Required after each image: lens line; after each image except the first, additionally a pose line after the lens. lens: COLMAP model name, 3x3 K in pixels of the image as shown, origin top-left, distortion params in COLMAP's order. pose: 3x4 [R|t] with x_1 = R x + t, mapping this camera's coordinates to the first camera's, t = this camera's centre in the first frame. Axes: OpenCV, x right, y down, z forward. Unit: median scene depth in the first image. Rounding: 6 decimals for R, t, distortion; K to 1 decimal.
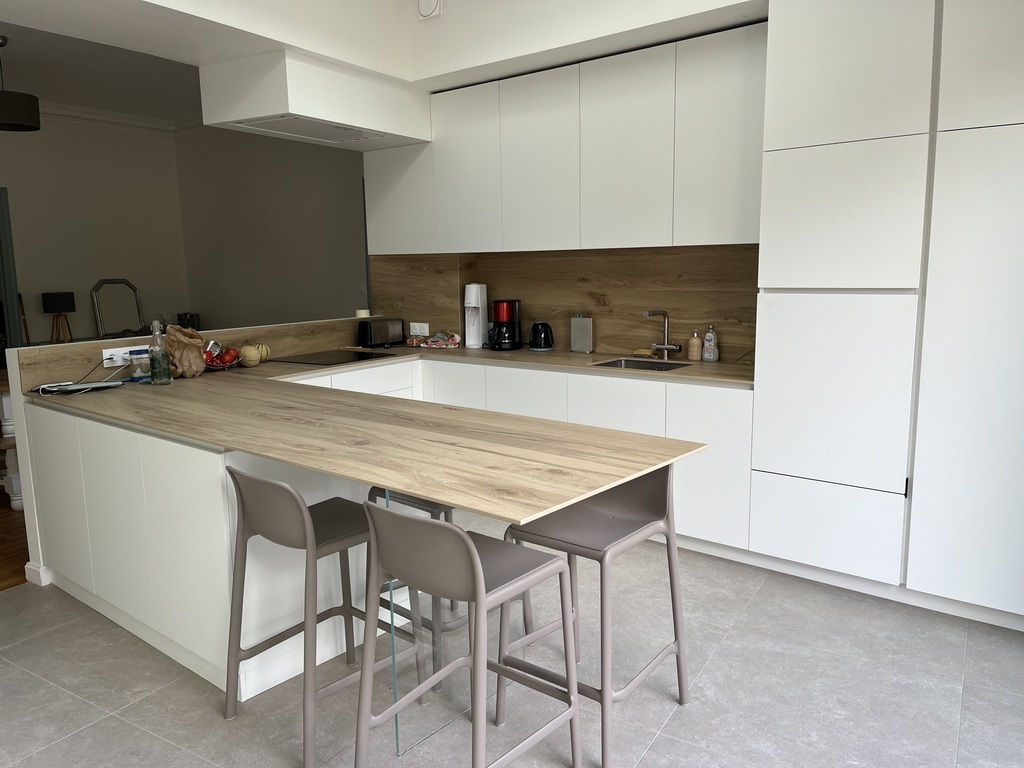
lens RADIAL K [[771.6, 0, 512.0], [0, 771.6, 384.0], [0, 0, 1]] dist [0.089590, -0.117625]
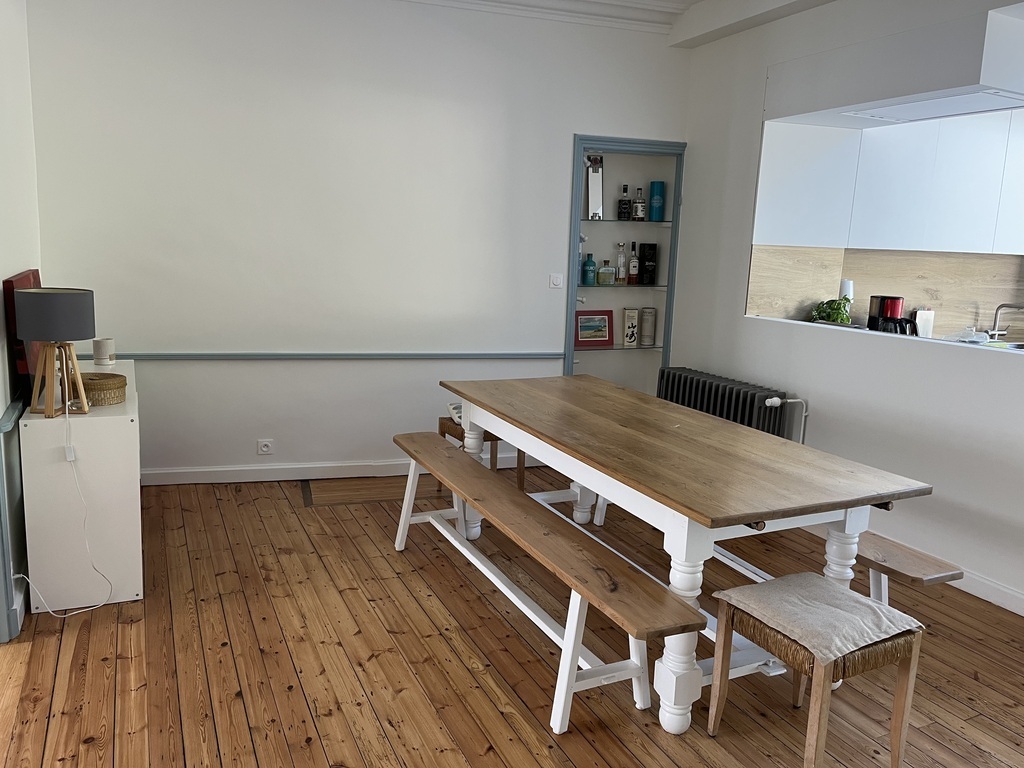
lens RADIAL K [[771.6, 0, 512.0], [0, 771.6, 384.0], [0, 0, 1]] dist [0.089590, -0.117625]
pose [[0.541521, -0.114225, 0.832891, -1.227999], [0.082367, 0.993169, 0.082653, -0.126188], [-0.836642, 0.023845, 0.547230, 0.893544]]
